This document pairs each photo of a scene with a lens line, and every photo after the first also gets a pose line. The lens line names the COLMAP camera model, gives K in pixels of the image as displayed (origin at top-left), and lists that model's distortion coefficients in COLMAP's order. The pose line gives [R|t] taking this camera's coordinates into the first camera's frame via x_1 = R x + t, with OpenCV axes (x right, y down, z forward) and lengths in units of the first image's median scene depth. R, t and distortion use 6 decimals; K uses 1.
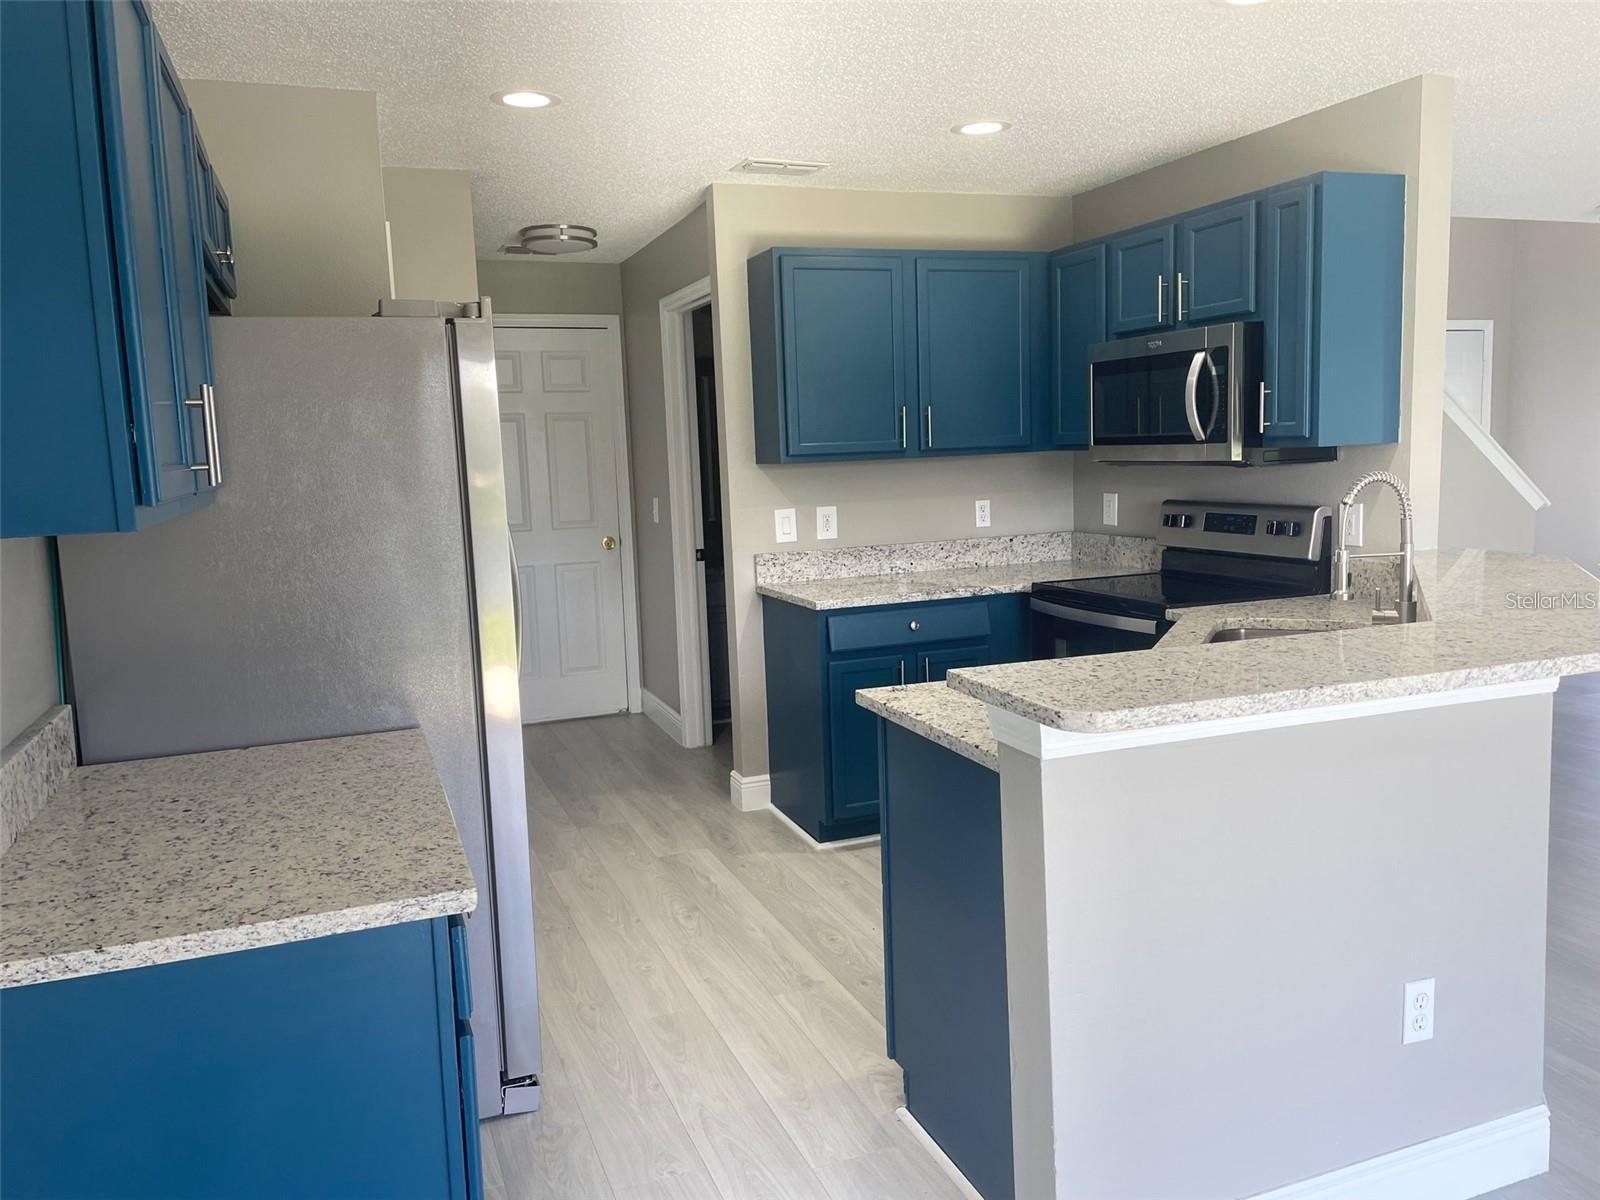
lens RADIAL K [[1190.3, 0, 809.8], [0, 1190.3, 575.8], [0, 0, 1]] dist [0.112168, -0.138982]
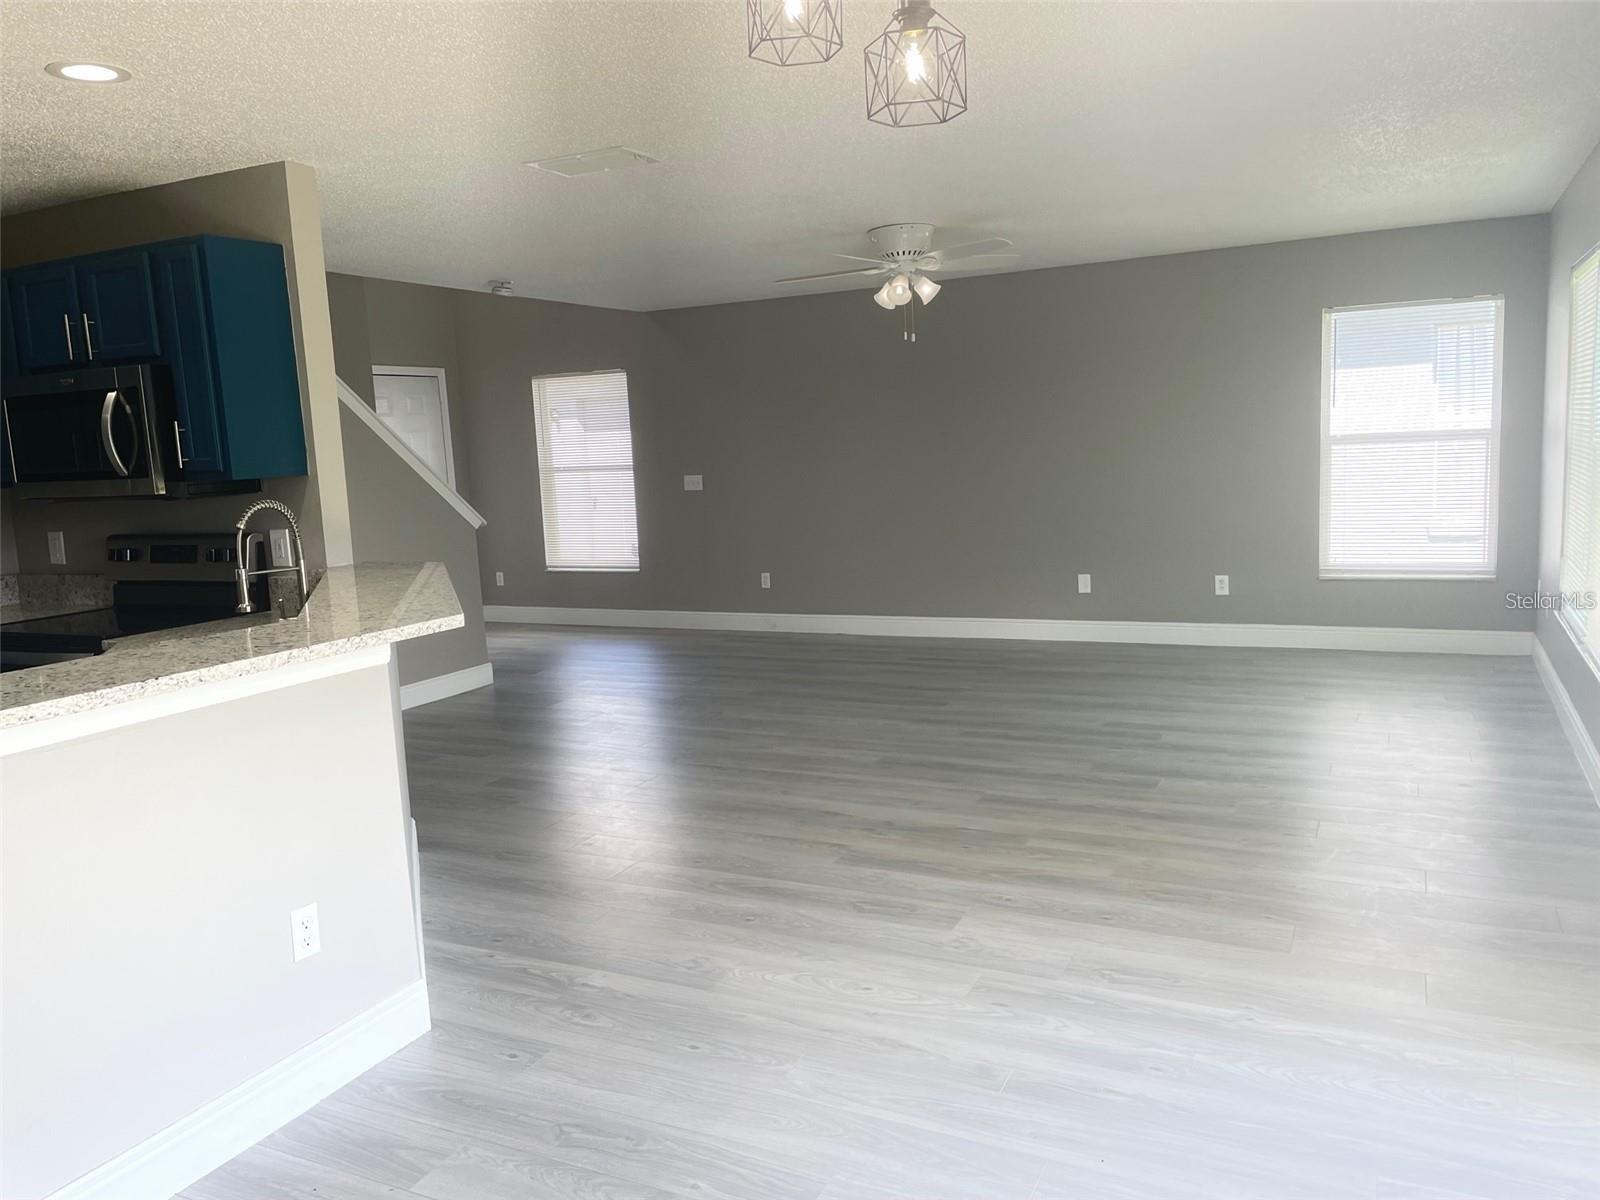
lens RADIAL K [[1217.5, 0, 827.0], [0, 1217.5, 601.6], [0, 0, 1]] dist [0.094050, -0.124722]
pose [[0.743945, -0.091174, 0.661991, 0.058956], [0.096636, 0.994914, 0.028427, 0.024170], [-0.661216, 0.042824, 0.748972, -0.199957]]
